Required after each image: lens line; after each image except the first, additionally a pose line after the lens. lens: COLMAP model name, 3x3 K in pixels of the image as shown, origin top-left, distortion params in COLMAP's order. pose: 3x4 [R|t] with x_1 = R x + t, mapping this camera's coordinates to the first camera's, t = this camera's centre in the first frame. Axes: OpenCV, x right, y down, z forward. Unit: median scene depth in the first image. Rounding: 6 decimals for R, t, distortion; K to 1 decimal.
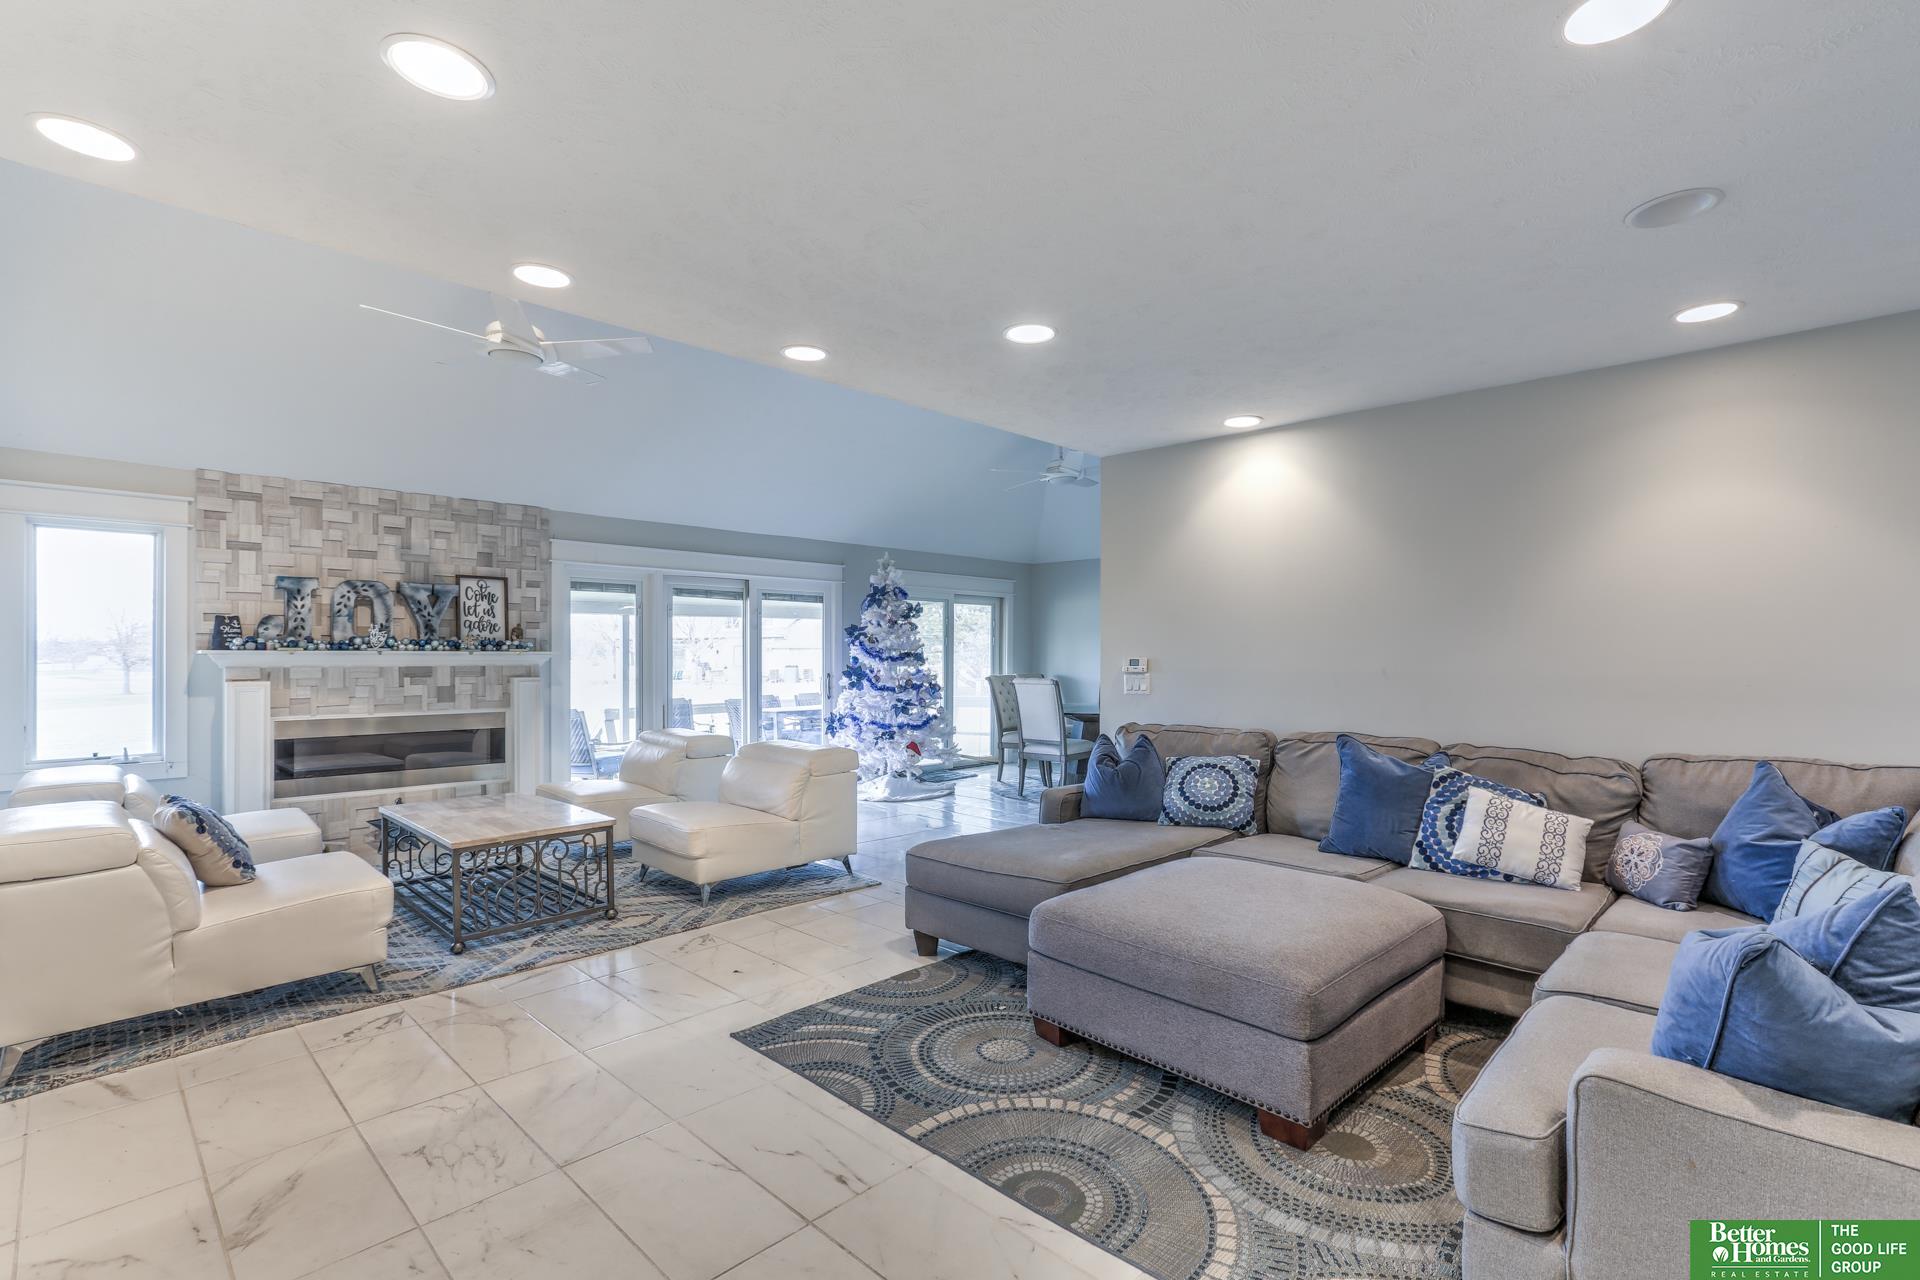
lens RADIAL K [[877.6, 0, 960.8], [0, 877.6, 651.2], [0, 0, 1]] dist [-0.016362, 0.007680]
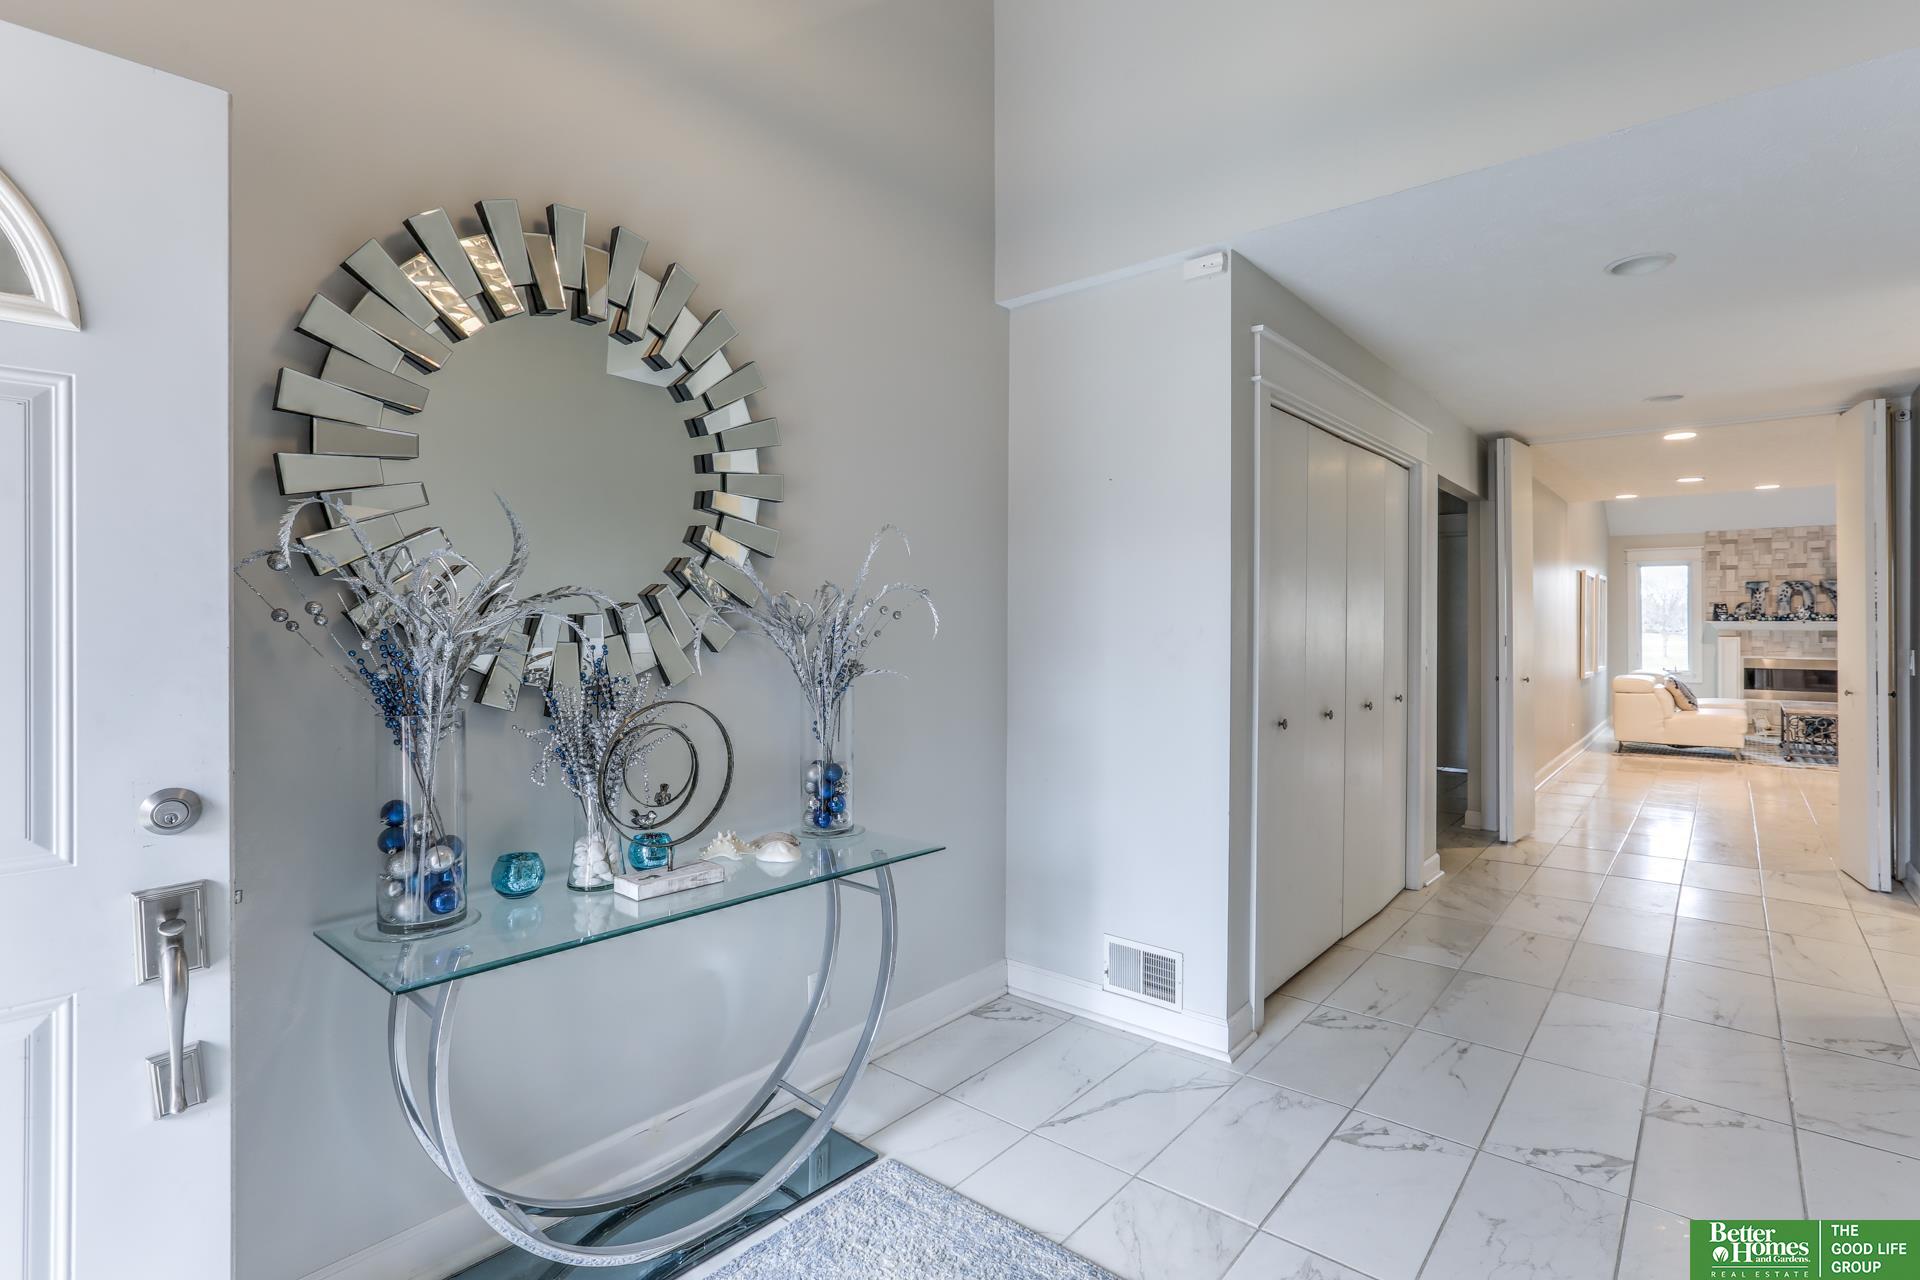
lens RADIAL K [[877.6, 0, 1034.7], [0, 877.6, 621.8], [0, 0, 1]] dist [-0.016362, 0.007680]
pose [[0.107899, -0.000178, -0.994162, 0.967772], [0.001062, 0.999999, -0.000064, -0.000914], [0.994161, -0.001049, 0.107899, -0.770274]]
